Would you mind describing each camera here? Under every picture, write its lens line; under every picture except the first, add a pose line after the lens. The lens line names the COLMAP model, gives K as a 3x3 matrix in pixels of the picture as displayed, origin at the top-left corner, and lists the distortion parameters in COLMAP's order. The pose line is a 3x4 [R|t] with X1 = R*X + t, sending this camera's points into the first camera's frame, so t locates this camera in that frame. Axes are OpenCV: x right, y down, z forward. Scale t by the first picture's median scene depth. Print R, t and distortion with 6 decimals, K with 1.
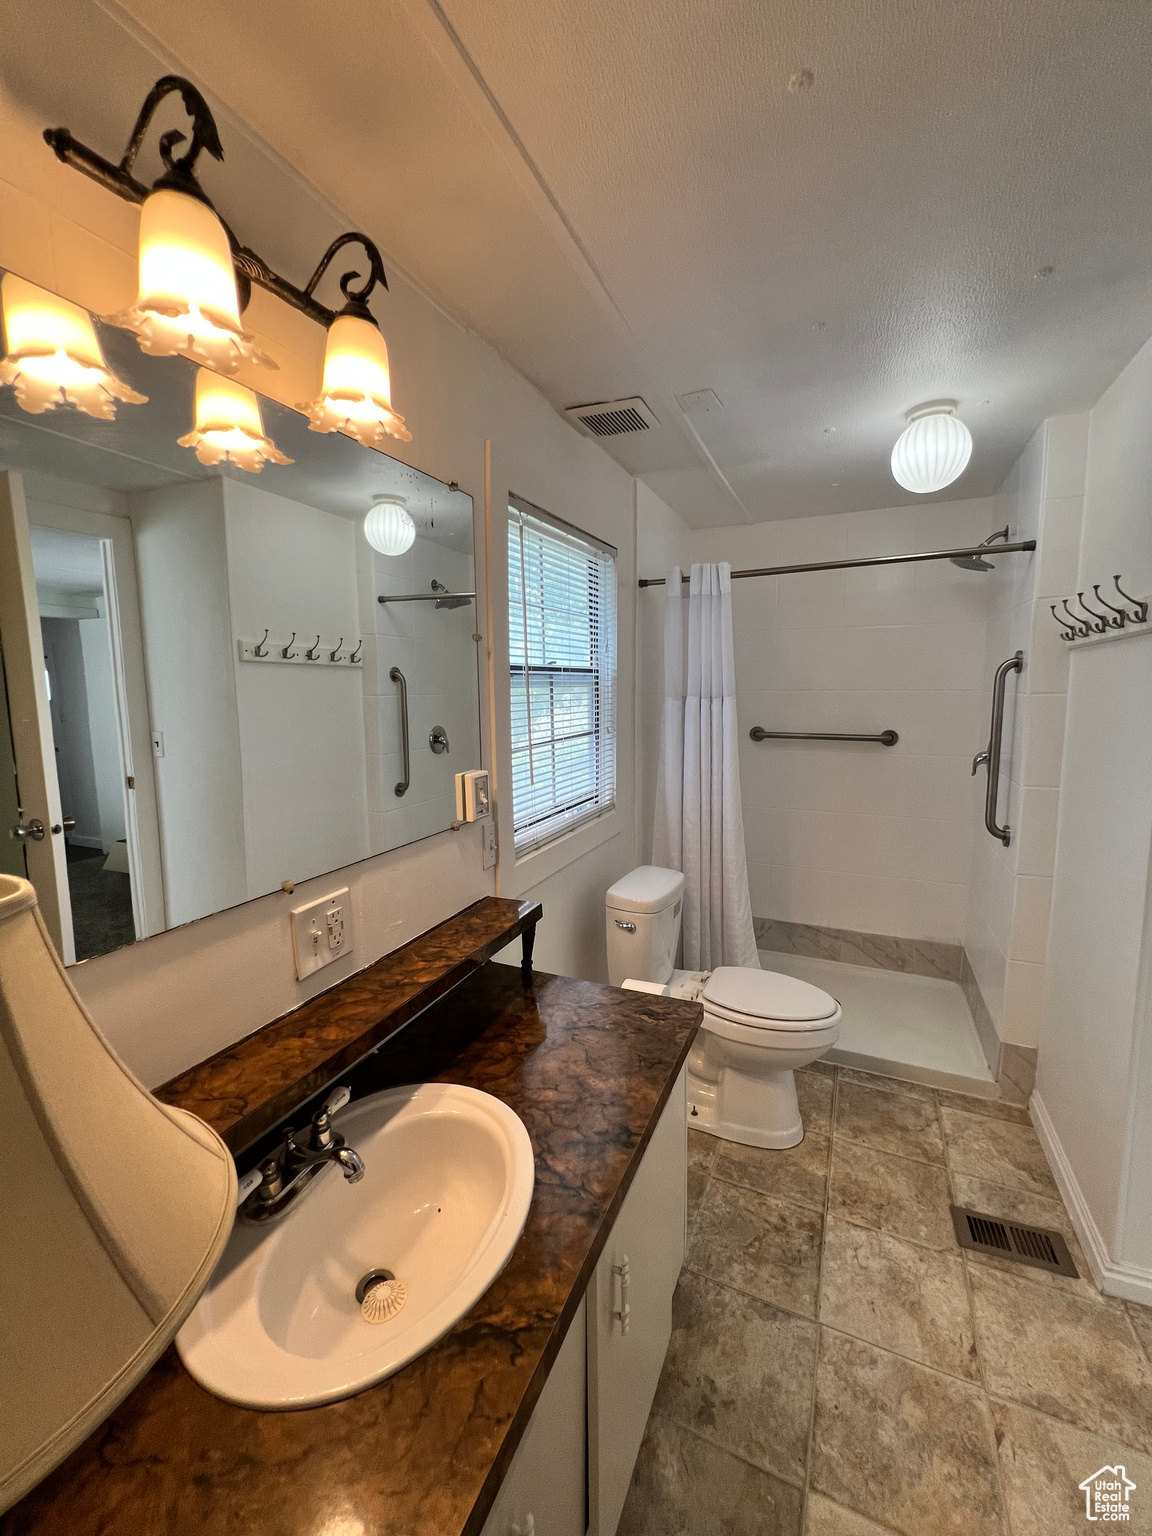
lens RADIAL K [[619.1, 0, 575.7], [0, 619.1, 763.5], [0, 0, 1]] dist [-0.004175, -0.000213]
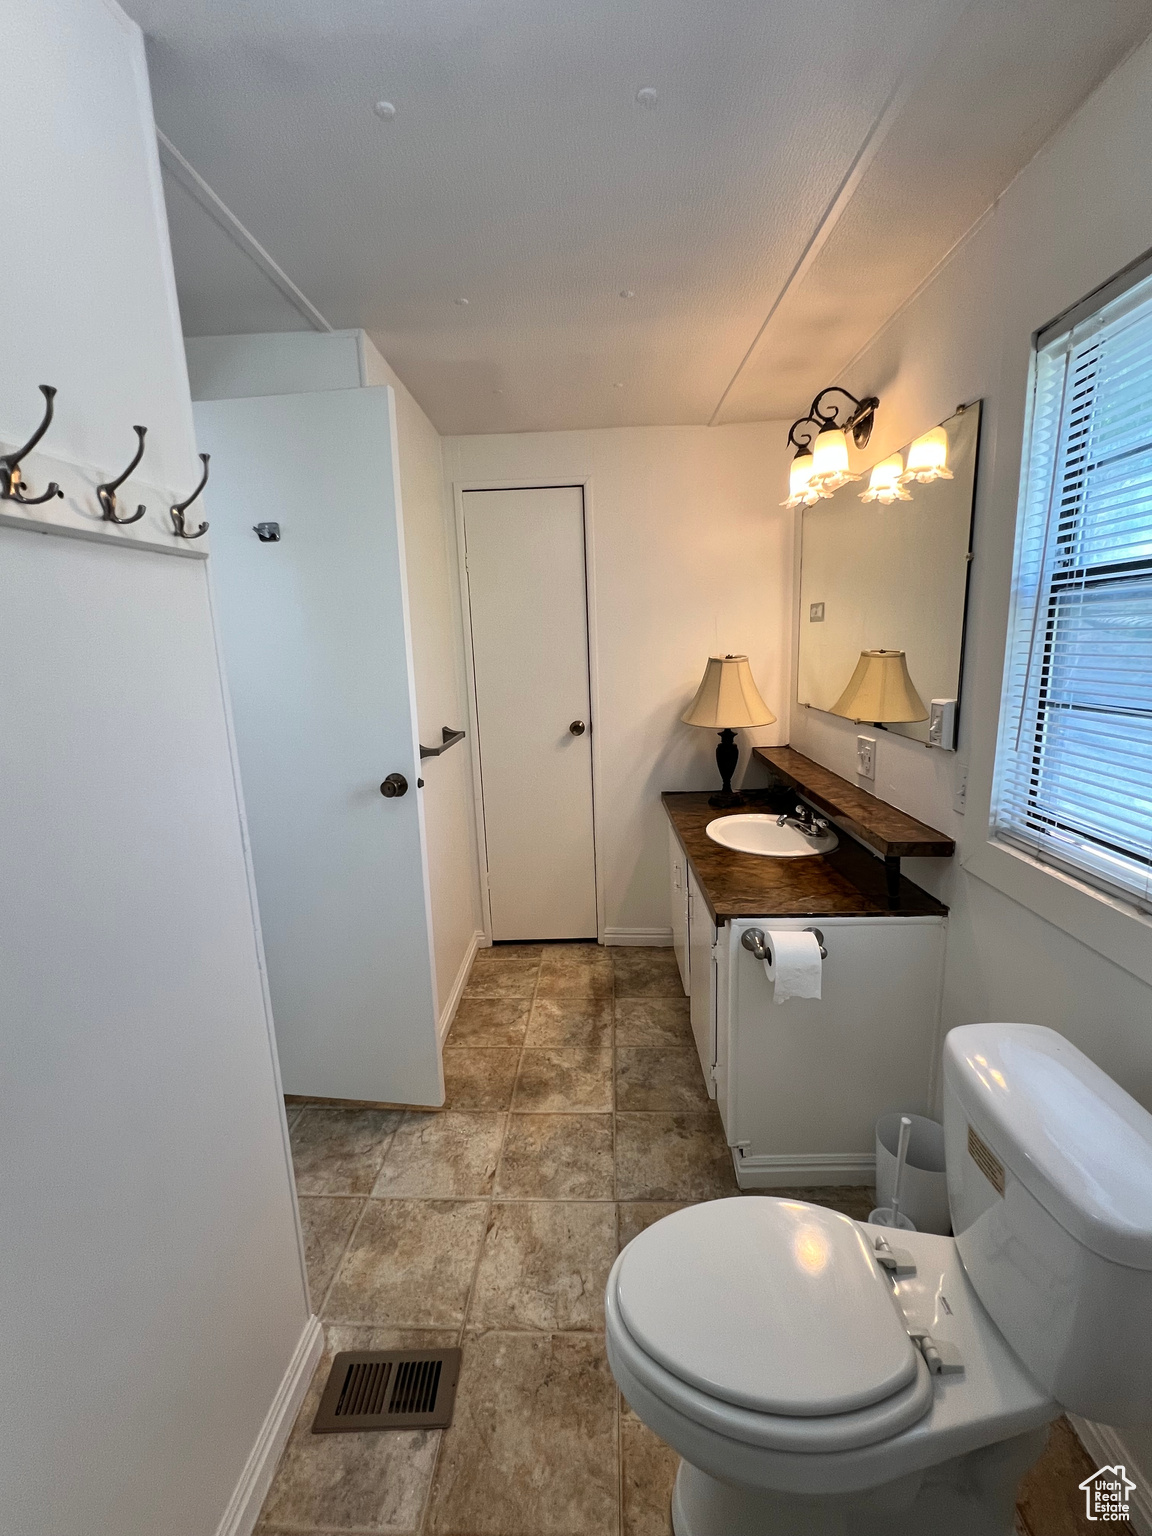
lens RADIAL K [[619.1, 0, 578.2], [0, 619.1, 762.3], [0, 0, 1]] dist [-0.004175, -0.000213]
pose [[-0.925191, 0.112617, -0.362408, 0.809092], [-0.005528, 0.950855, 0.309587, -0.209865], [0.379462, 0.288430, -0.879100, 1.809155]]
